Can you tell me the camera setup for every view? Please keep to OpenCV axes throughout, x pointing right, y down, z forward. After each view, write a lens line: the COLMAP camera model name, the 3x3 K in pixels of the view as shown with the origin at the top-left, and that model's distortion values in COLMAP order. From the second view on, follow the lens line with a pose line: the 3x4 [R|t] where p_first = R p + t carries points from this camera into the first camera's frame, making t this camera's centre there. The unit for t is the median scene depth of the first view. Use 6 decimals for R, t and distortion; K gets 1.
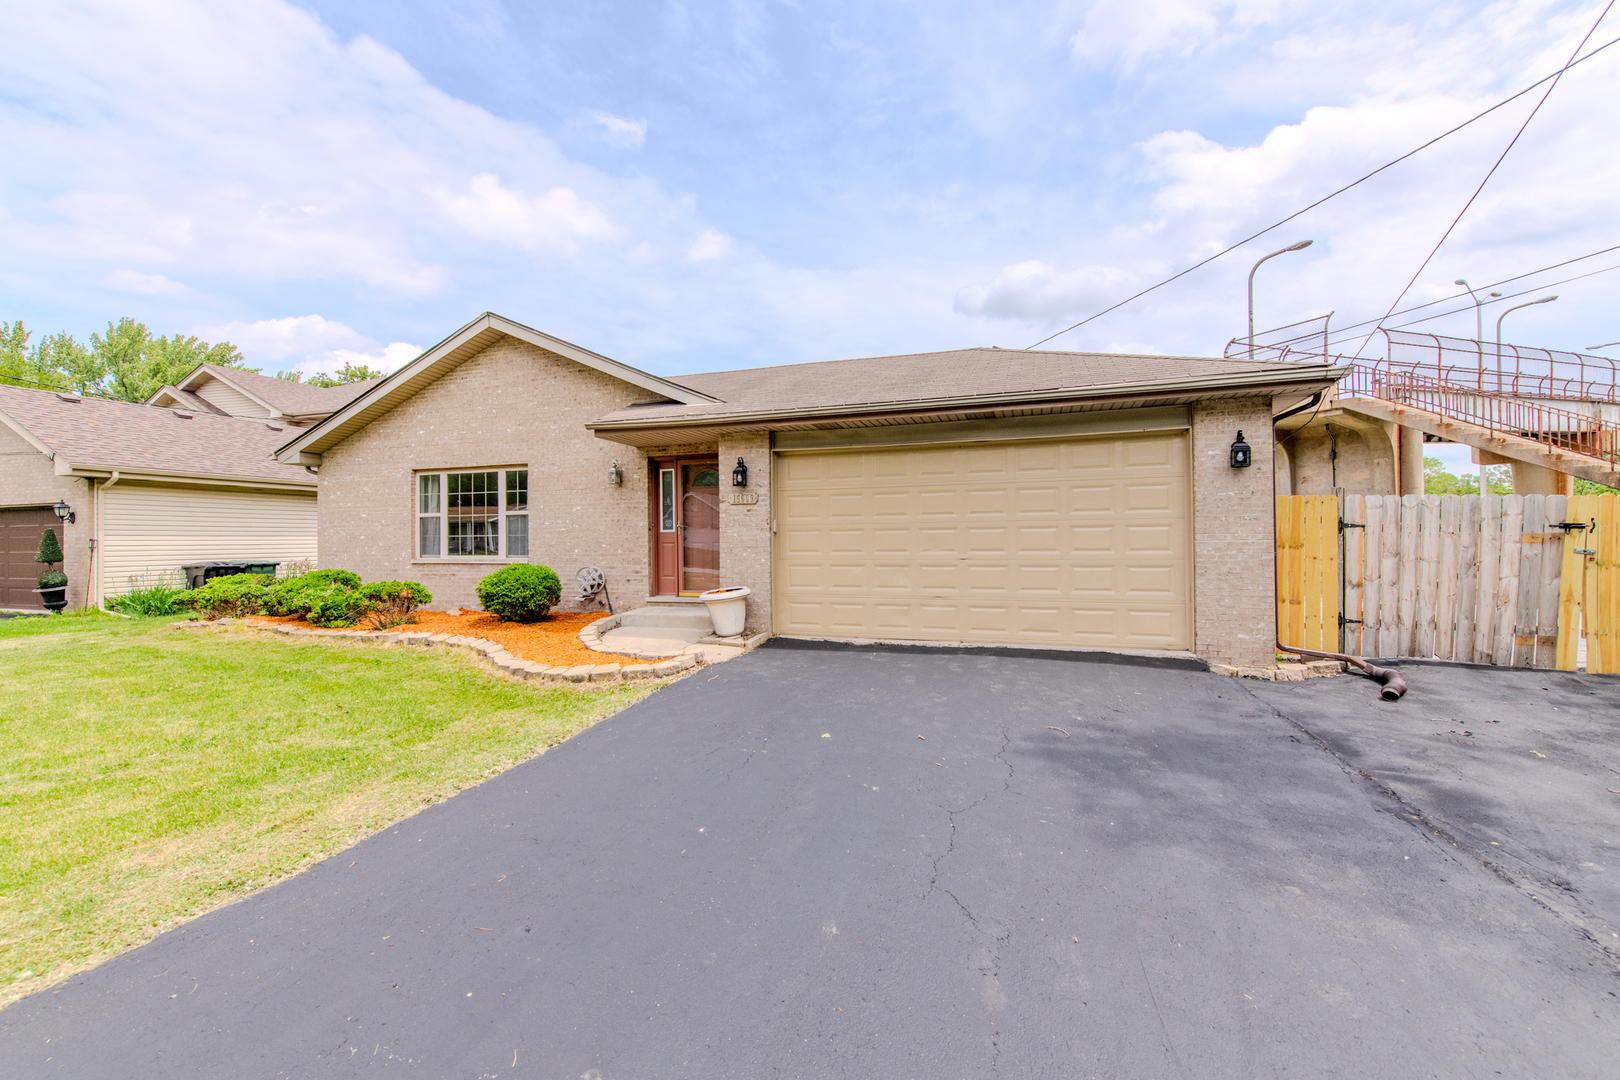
lens RADIAL K [[487.0, 0, 875.8], [0, 487.0, 499.3], [0, 0, 1]] dist [0.001507, 0.000012]
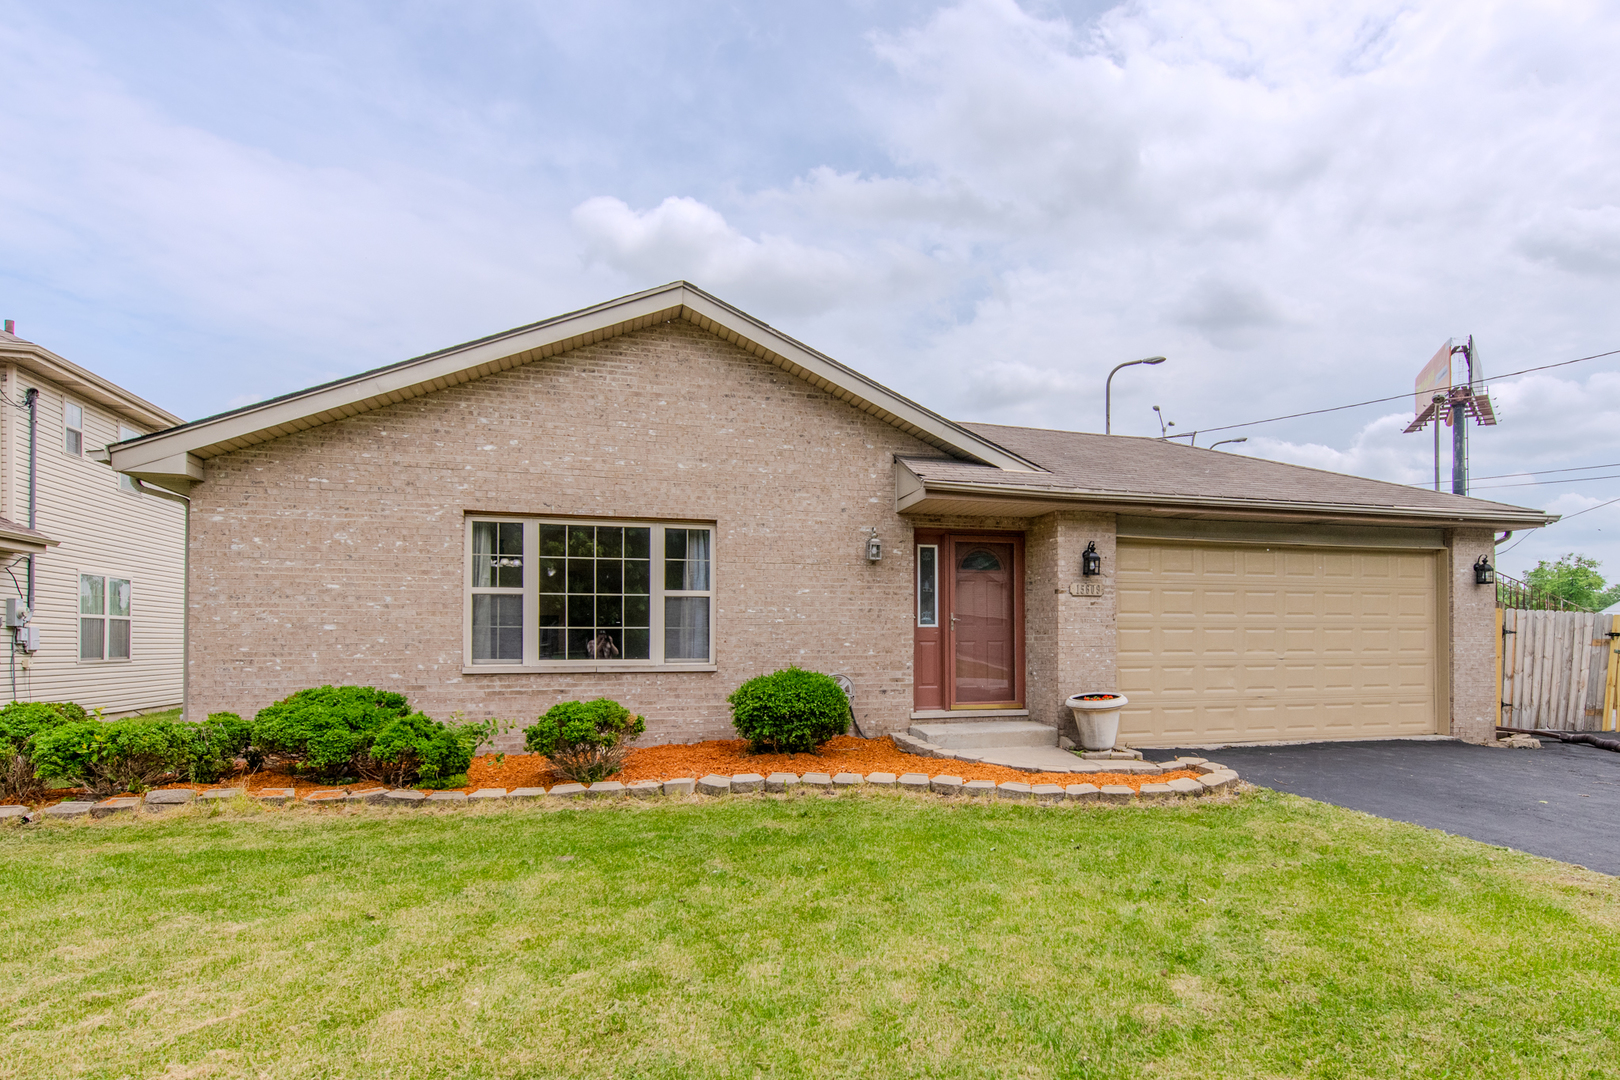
lens RADIAL K [[657.6, 0, 831.8], [0, 657.6, 589.9], [0, 0, 1]] dist [0.000325, 0.000001]
pose [[0.901401, 0.044004, 0.430744, -1.053177], [-0.040927, 0.999027, -0.016413, 0.032698], [-0.431048, -0.002835, 0.902325, 0.137825]]
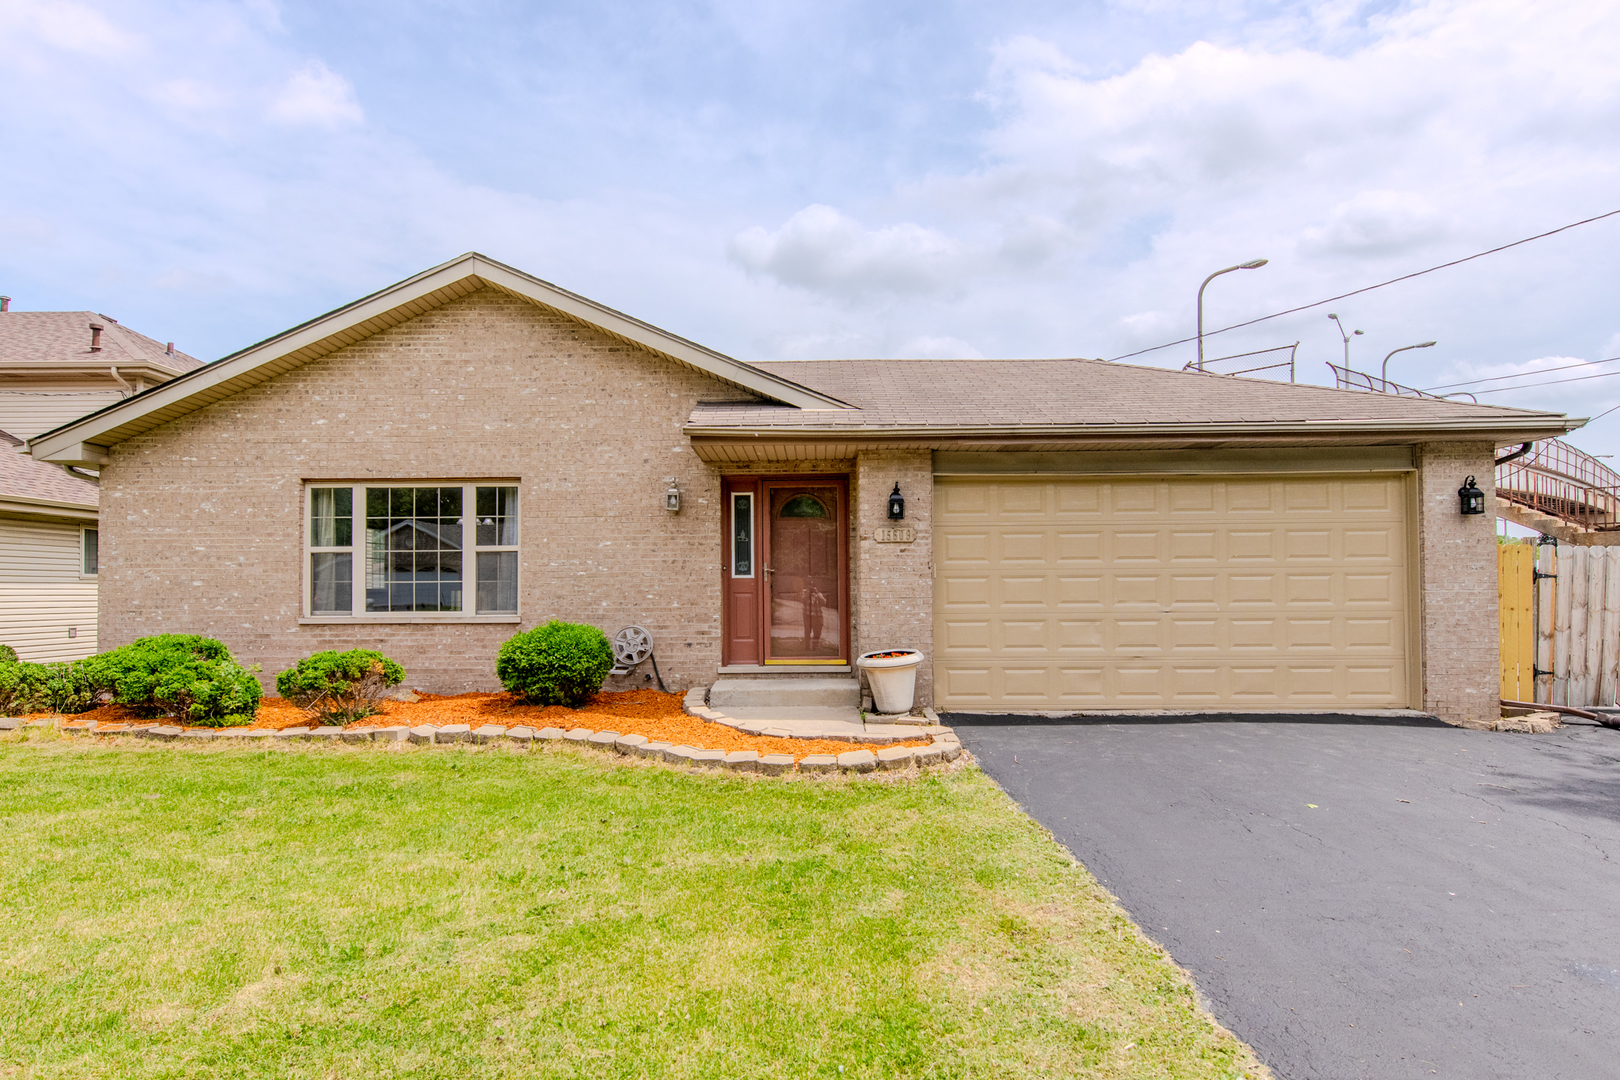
lens RADIAL K [[654.5, 0, 808.8], [0, 654.5, 532.0], [0, 0, 1]] dist [0.001834, -0.000173]
pose [[0.976761, 0.023281, 0.213062, -0.565068], [-0.020338, 0.999665, -0.015994, 0.011797], [-0.213363, 0.011289, 0.976908, 0.011809]]
